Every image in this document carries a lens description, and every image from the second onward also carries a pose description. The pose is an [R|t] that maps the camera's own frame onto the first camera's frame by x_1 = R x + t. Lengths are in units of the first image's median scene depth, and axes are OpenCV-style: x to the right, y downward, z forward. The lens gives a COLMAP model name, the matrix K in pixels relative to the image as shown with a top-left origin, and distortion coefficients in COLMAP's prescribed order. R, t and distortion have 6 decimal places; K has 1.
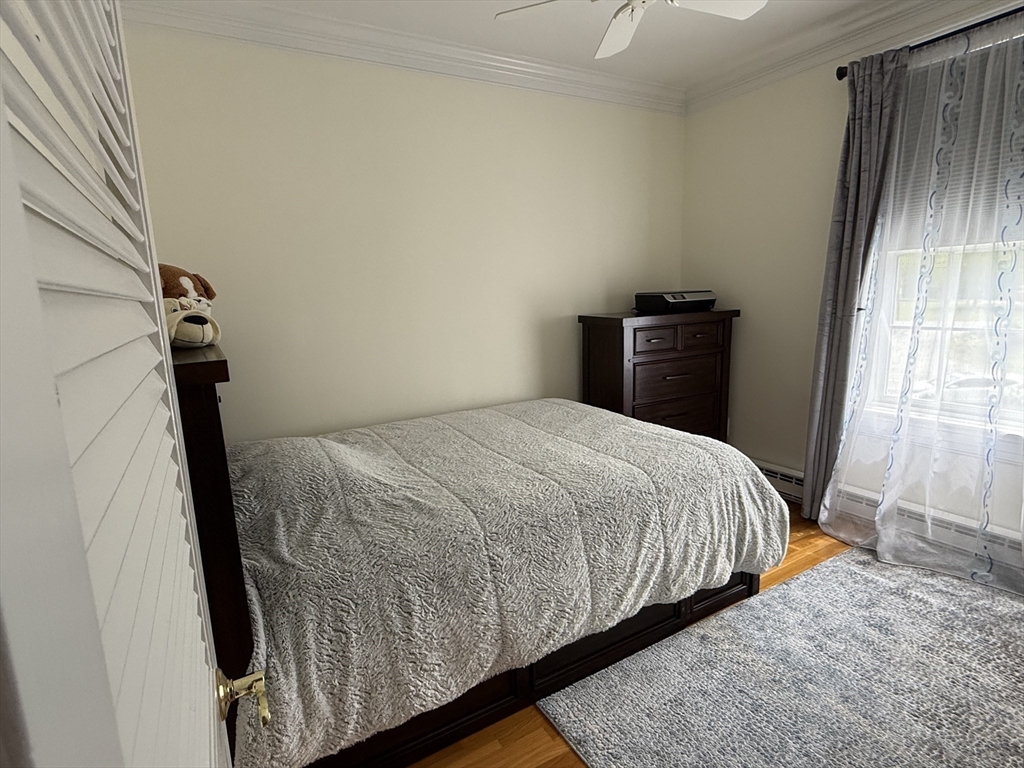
lens RADIAL K [[541.6, 0, 518.6], [0, 541.6, 390.1], [0, 0, 1]] dist [-0.005770, 0.001153]
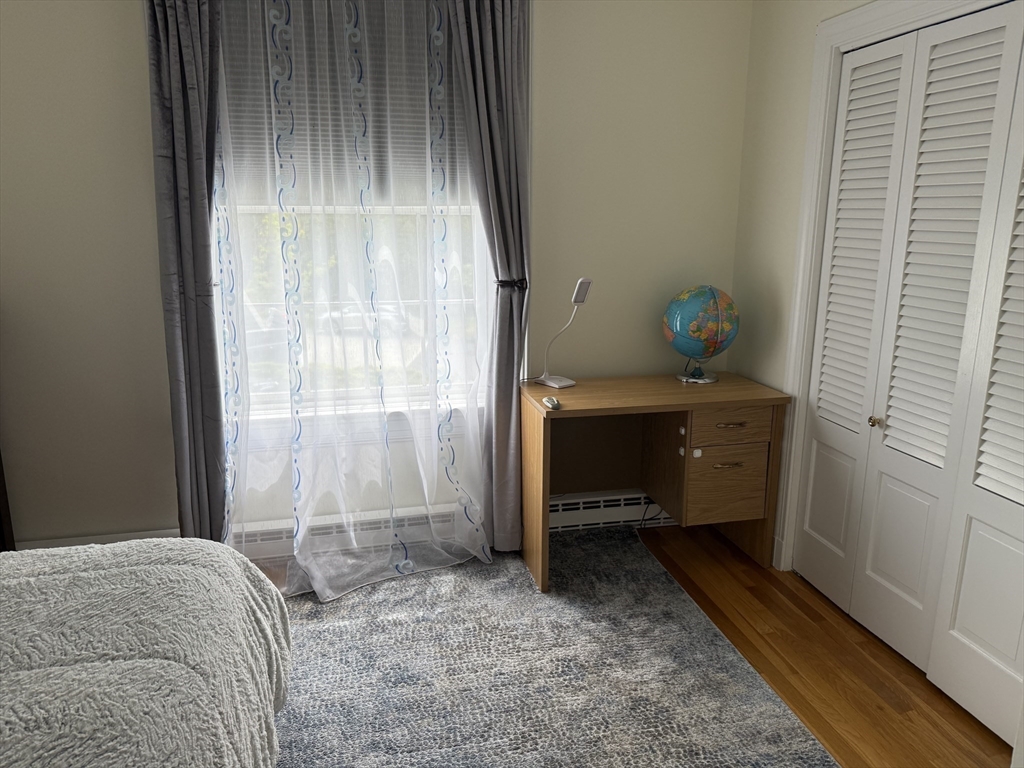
lens RADIAL K [[718.5, 0, 516.7], [0, 718.5, 381.2], [0, 0, 1]] dist [0.044932, -0.076854]
pose [[0.303503, -0.181393, 0.935405, -0.182918], [0.160892, 0.977371, 0.137328, -0.103075], [-0.939148, 0.108820, 0.325820, 0.363948]]
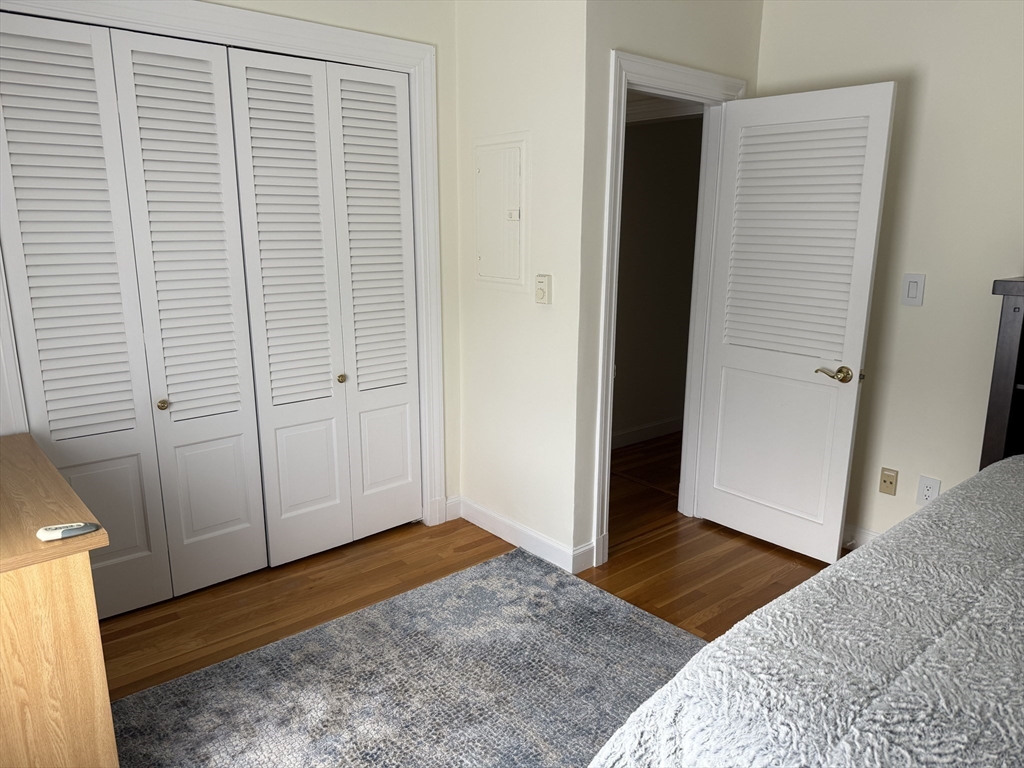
lens RADIAL K [[718.5, 0, 517.4], [0, 718.5, 378.6], [0, 0, 1]] dist [0.044932, -0.076854]
pose [[-0.983000, 0.066917, -0.170980, 0.539313], [-0.005876, 0.919279, 0.393562, -0.274975], [0.183514, 0.387876, -0.903258, 1.225847]]
